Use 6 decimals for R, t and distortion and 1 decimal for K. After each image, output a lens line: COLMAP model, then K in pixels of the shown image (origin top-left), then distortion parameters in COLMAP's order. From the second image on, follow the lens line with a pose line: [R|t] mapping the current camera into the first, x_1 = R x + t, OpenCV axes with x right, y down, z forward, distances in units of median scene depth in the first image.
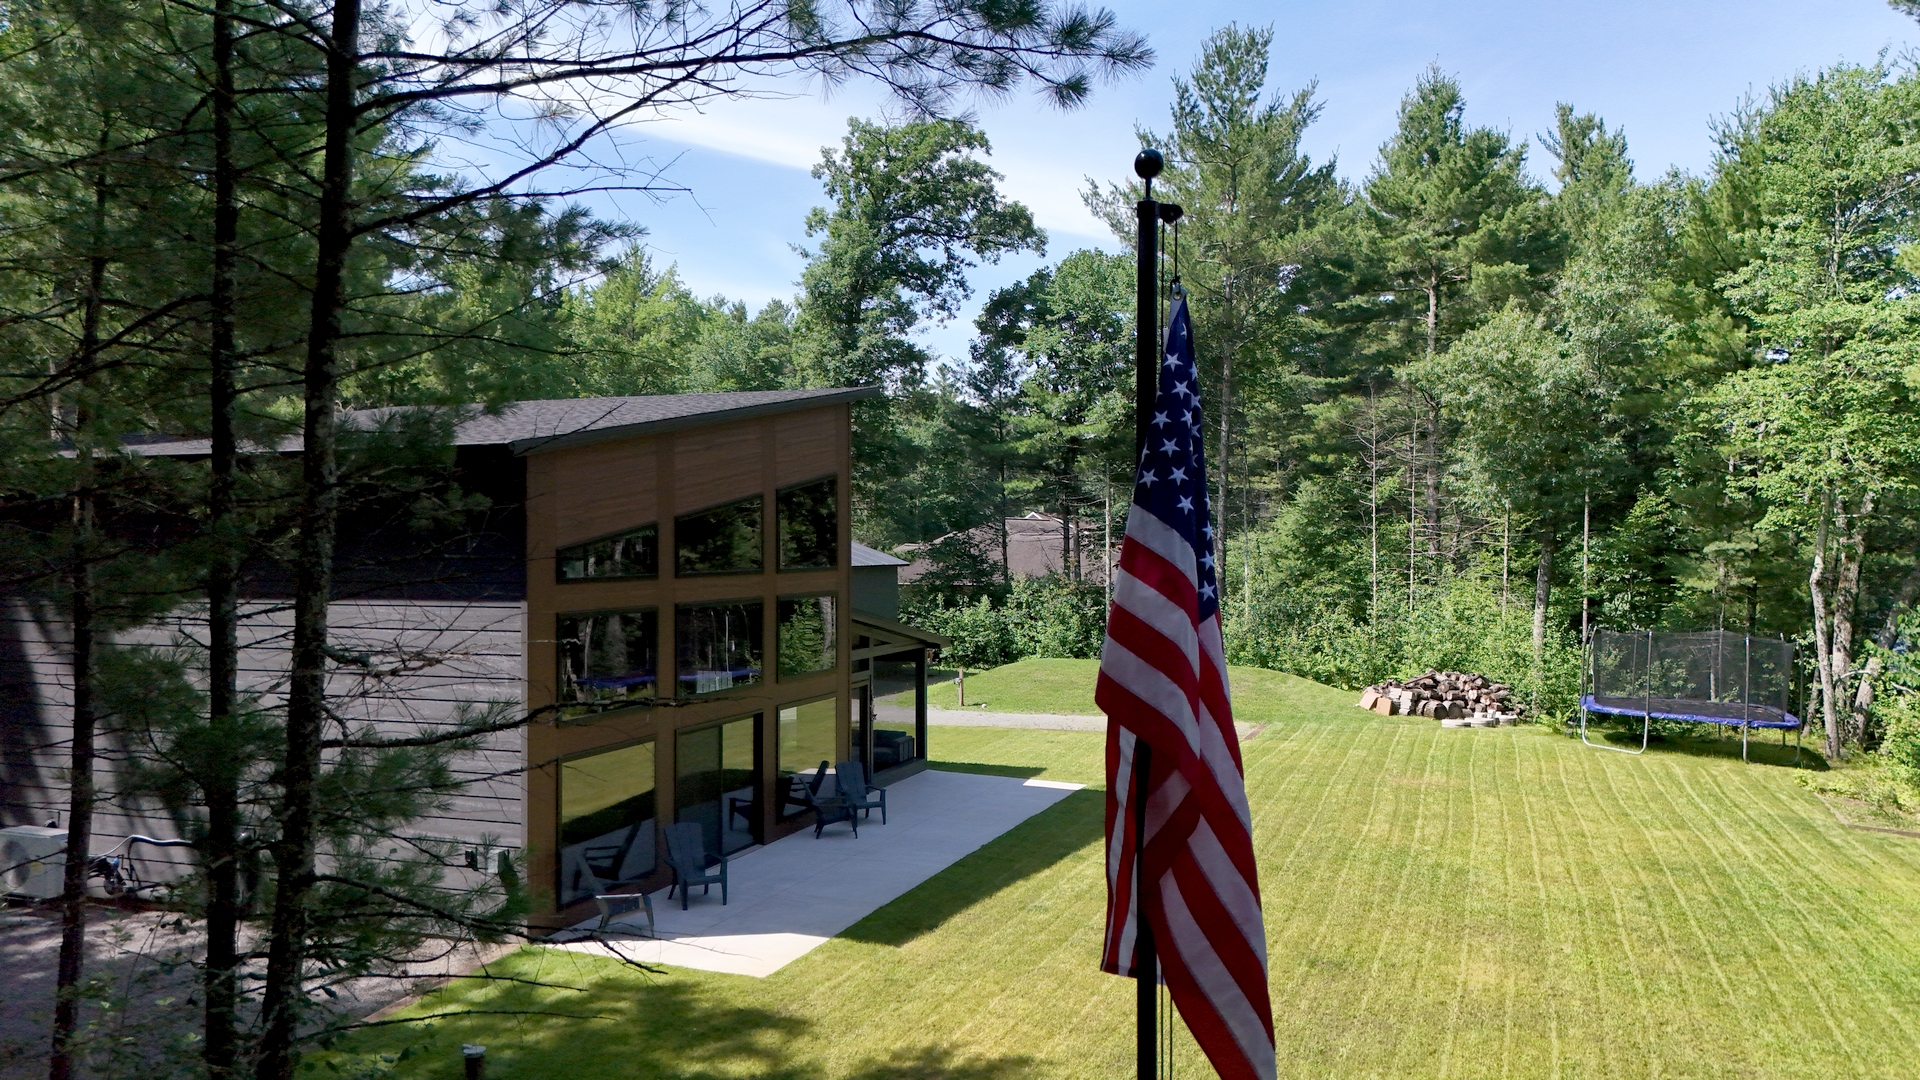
lens RADIAL K [[1409.2, 0, 995.1], [0, 1409.2, 535.5], [0, 0, 1]] dist [0.082975, -0.217345]
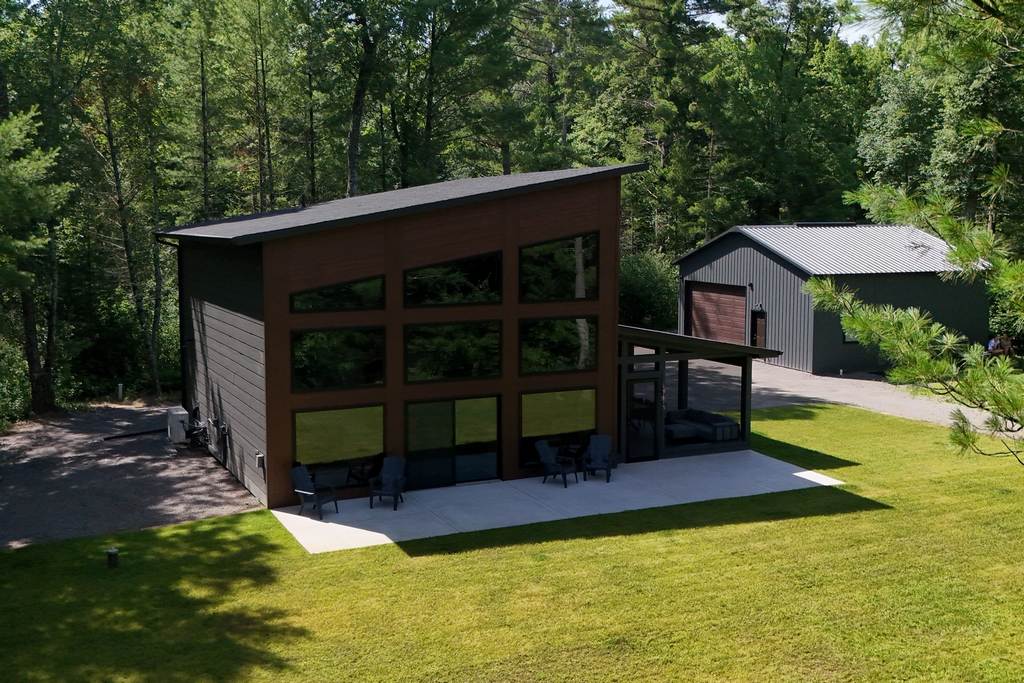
lens RADIAL K [[1102.0, 0, 512.0], [0, 1102.0, 341.5], [0, 0, 1]] dist [-0.005193, -0.016018]
pose [[0.706263, 0.092764, -0.701846, 0.281240], [-0.000408, 0.991431, 0.130628, -0.035869], [0.707950, -0.091971, 0.700249, 0.080413]]
